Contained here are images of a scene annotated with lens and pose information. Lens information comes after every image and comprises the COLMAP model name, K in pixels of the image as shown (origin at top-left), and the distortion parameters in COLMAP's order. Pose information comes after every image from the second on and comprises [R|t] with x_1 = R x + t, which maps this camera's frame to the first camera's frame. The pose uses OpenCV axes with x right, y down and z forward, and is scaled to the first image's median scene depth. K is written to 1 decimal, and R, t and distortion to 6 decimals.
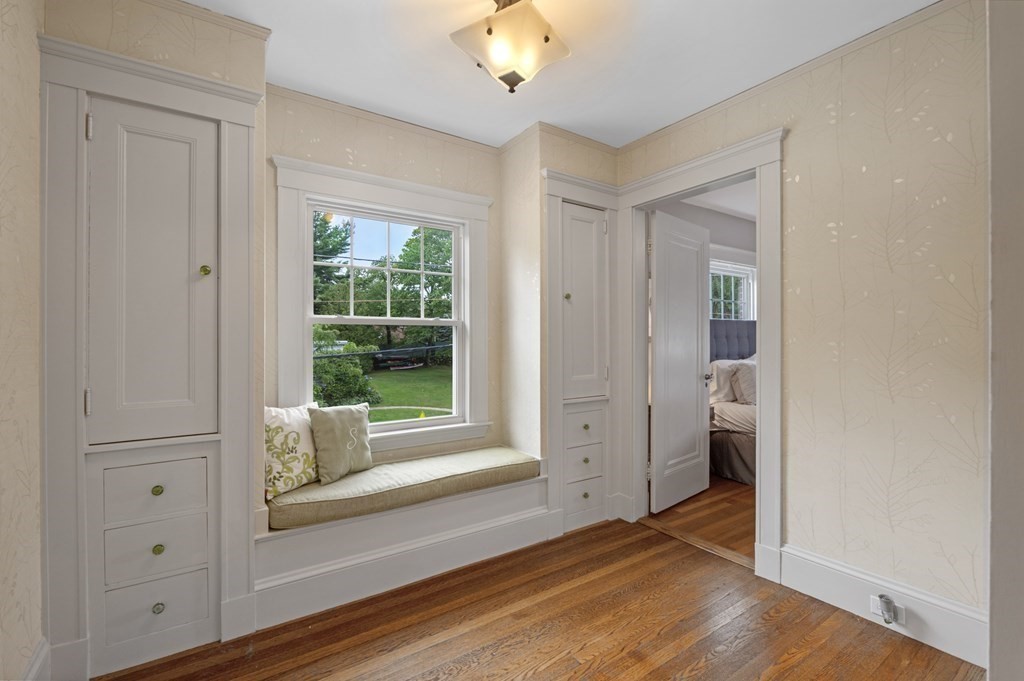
lens RADIAL K [[452.7, 0, 509.6], [0, 452.7, 343.0], [0, 0, 1]] dist [-0.006446, -0.000484]
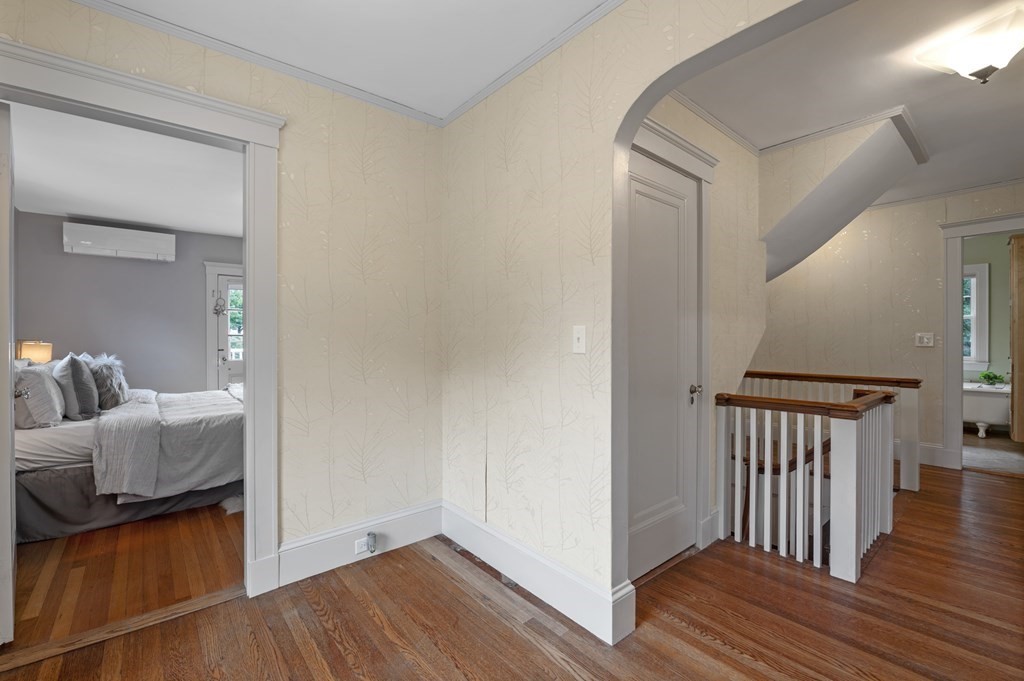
lens RADIAL K [[438.9, 0, 511.7], [0, 438.9, 338.0], [0, 0, 1]] dist [-0.016485, -0.000020]
pose [[-0.107974, -0.001894, 0.994152, -0.384332], [0.004684, 0.999986, 0.002414, -0.001686], [-0.994143, 0.004917, -0.107964, 0.604325]]
